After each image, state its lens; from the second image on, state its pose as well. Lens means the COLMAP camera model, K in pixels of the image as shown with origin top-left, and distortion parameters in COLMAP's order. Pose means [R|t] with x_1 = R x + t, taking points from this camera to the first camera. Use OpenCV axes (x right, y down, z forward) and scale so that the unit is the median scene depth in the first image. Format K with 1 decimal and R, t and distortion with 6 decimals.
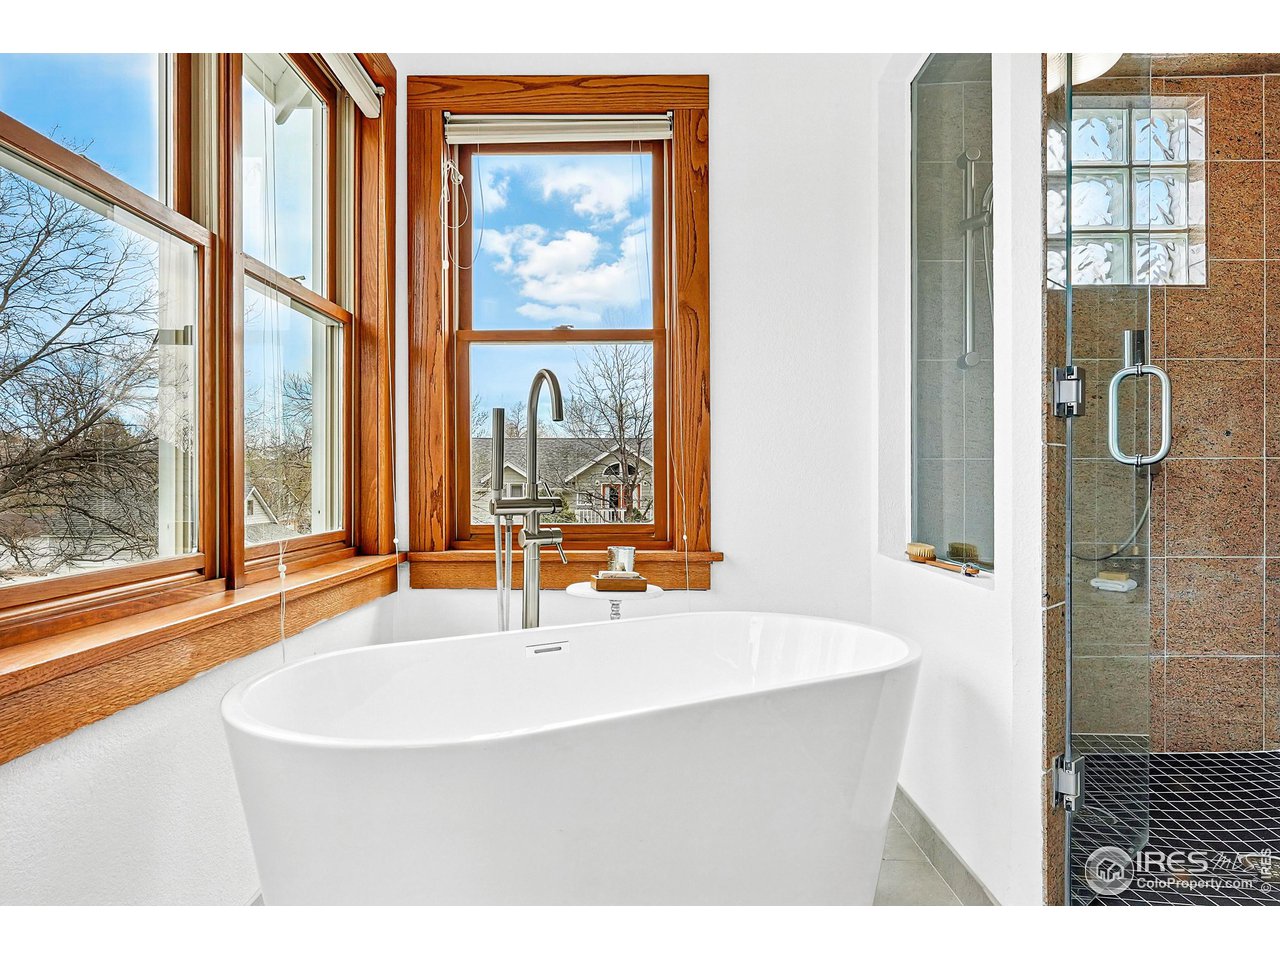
lens RADIAL K [[801.9, 0, 641.0], [0, 801.9, 478.5], [0, 0, 1]] dist [0.008680, 0.001757]
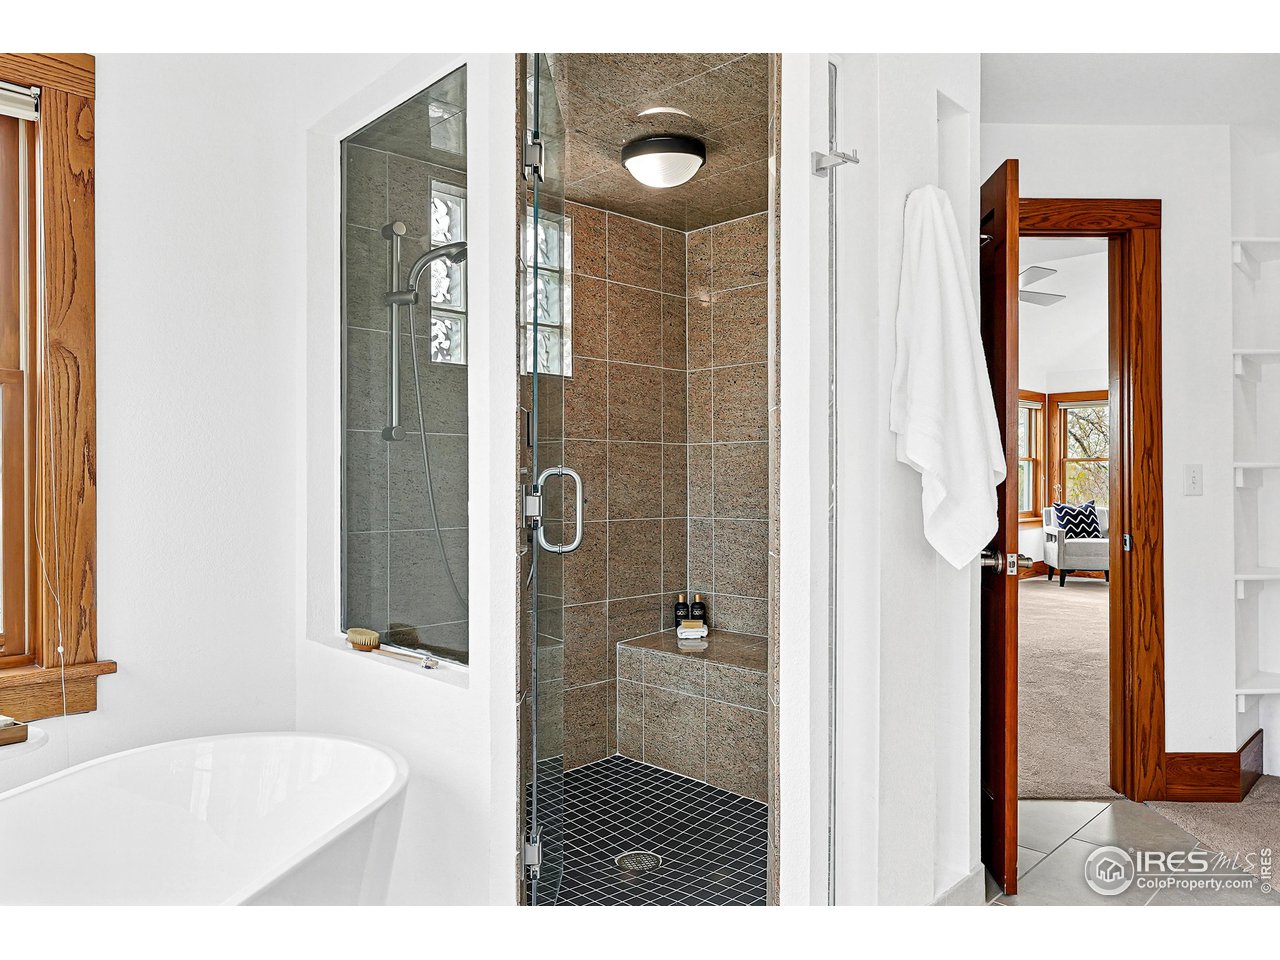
lens RADIAL K [[864.5, 0, 637.1], [0, 864.5, 482.9], [0, 0, 1]] dist [-0.004235, -0.000464]
pose [[0.711152, 0.001051, 0.703038, -0.131813], [-0.003198, 0.999993, 0.001739, -0.087947], [-0.703031, -0.003485, 0.711150, 0.024329]]
